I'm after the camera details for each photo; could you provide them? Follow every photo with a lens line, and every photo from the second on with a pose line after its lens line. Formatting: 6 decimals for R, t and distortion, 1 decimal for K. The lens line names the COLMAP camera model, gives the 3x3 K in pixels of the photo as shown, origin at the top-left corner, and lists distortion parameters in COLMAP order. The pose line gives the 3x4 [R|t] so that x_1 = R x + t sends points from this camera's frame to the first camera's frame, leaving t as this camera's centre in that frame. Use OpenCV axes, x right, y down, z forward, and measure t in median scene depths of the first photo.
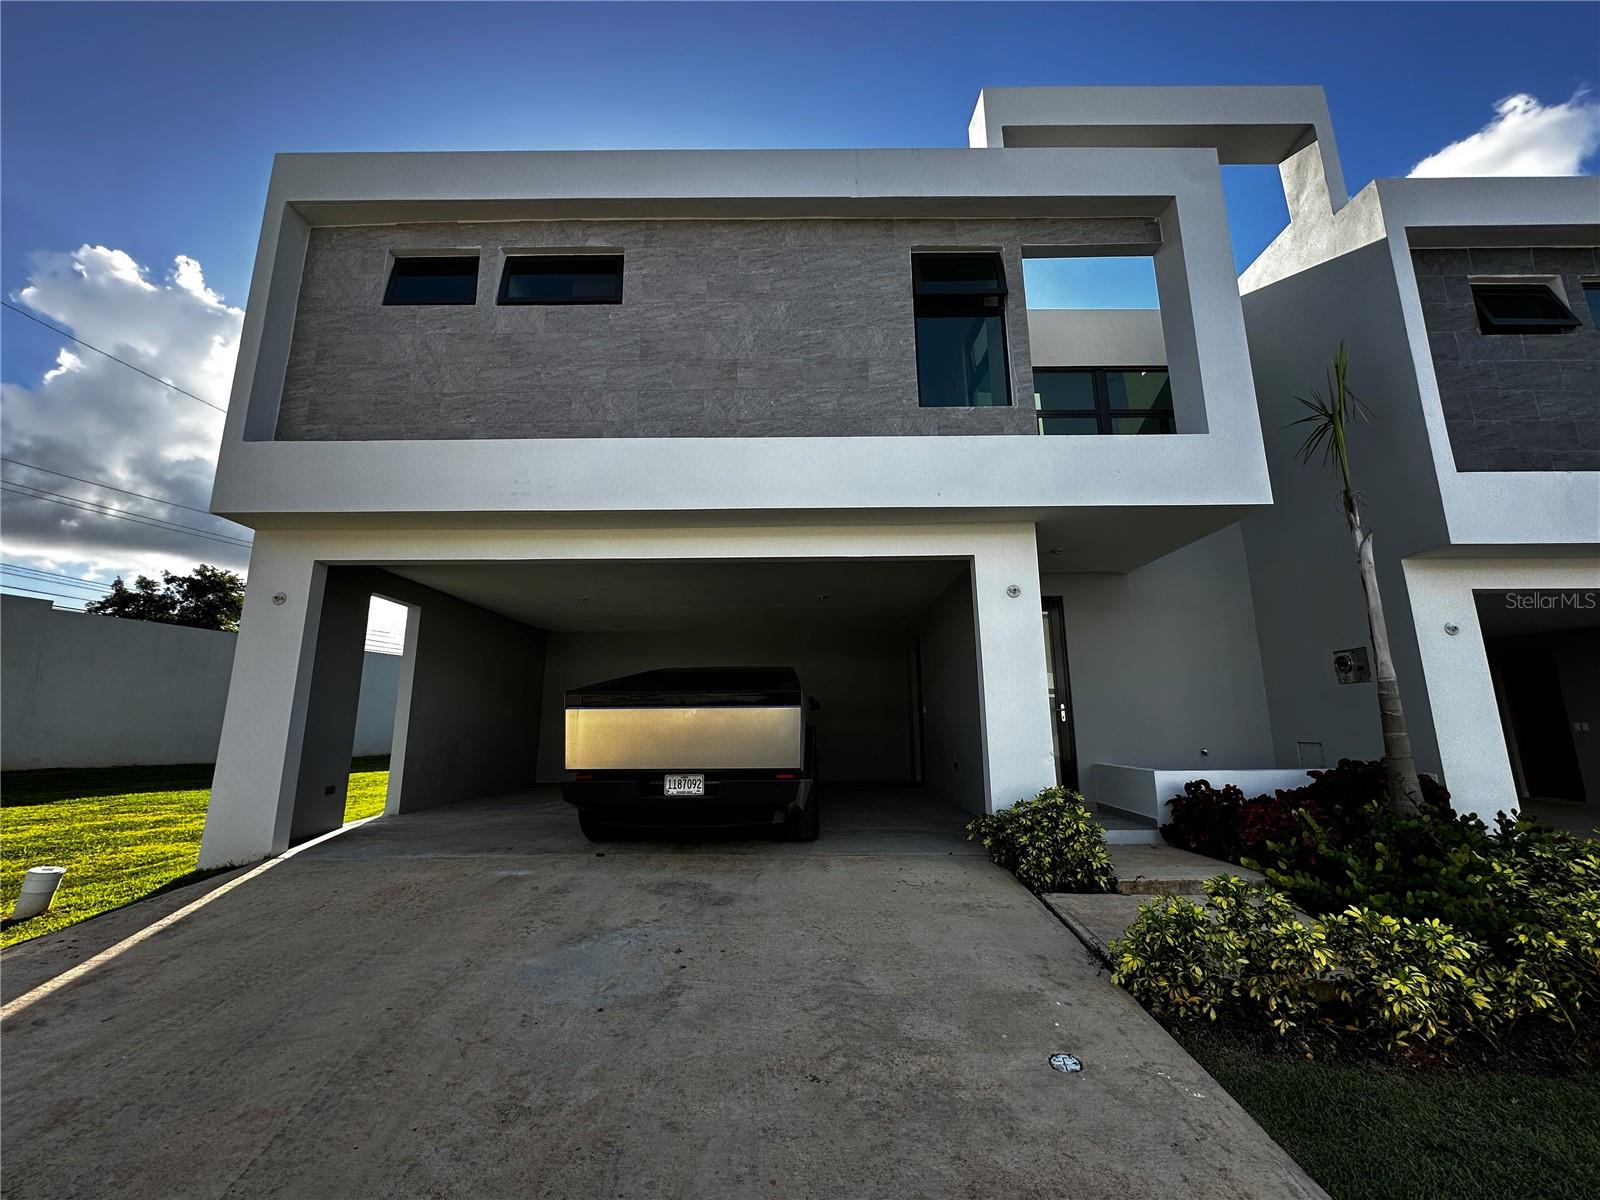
lens RADIAL K [[639.5, 0, 800.0], [0, 639.5, 600.0], [0, 0, 1]] dist [-0.001413, -0.000035]
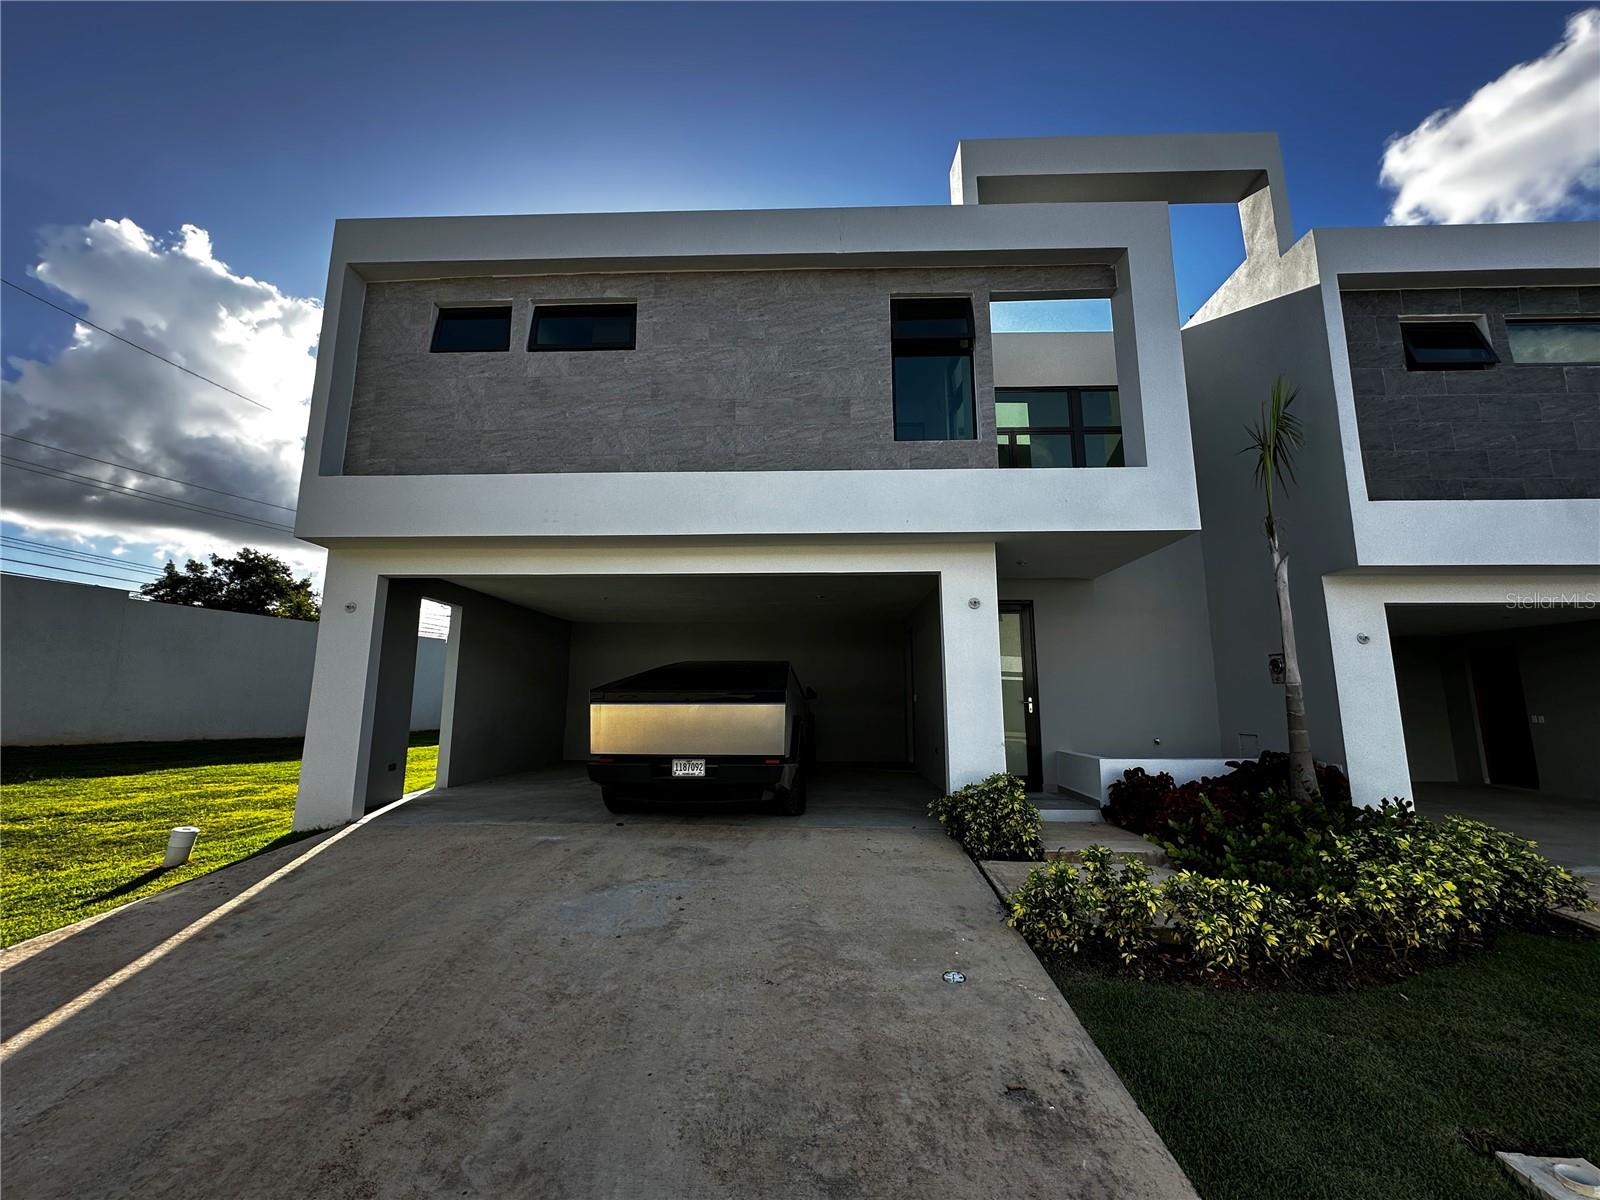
lens RADIAL K [[639.5, 0, 800.0], [0, 639.5, 600.0], [0, 0, 1]] dist [-0.001413, -0.000035]
pose [[0.999518, 0.003329, -0.030873, 0.054911], [-0.002228, 0.999362, 0.035645, -0.058948], [0.030972, -0.035559, 0.998888, -0.155733]]
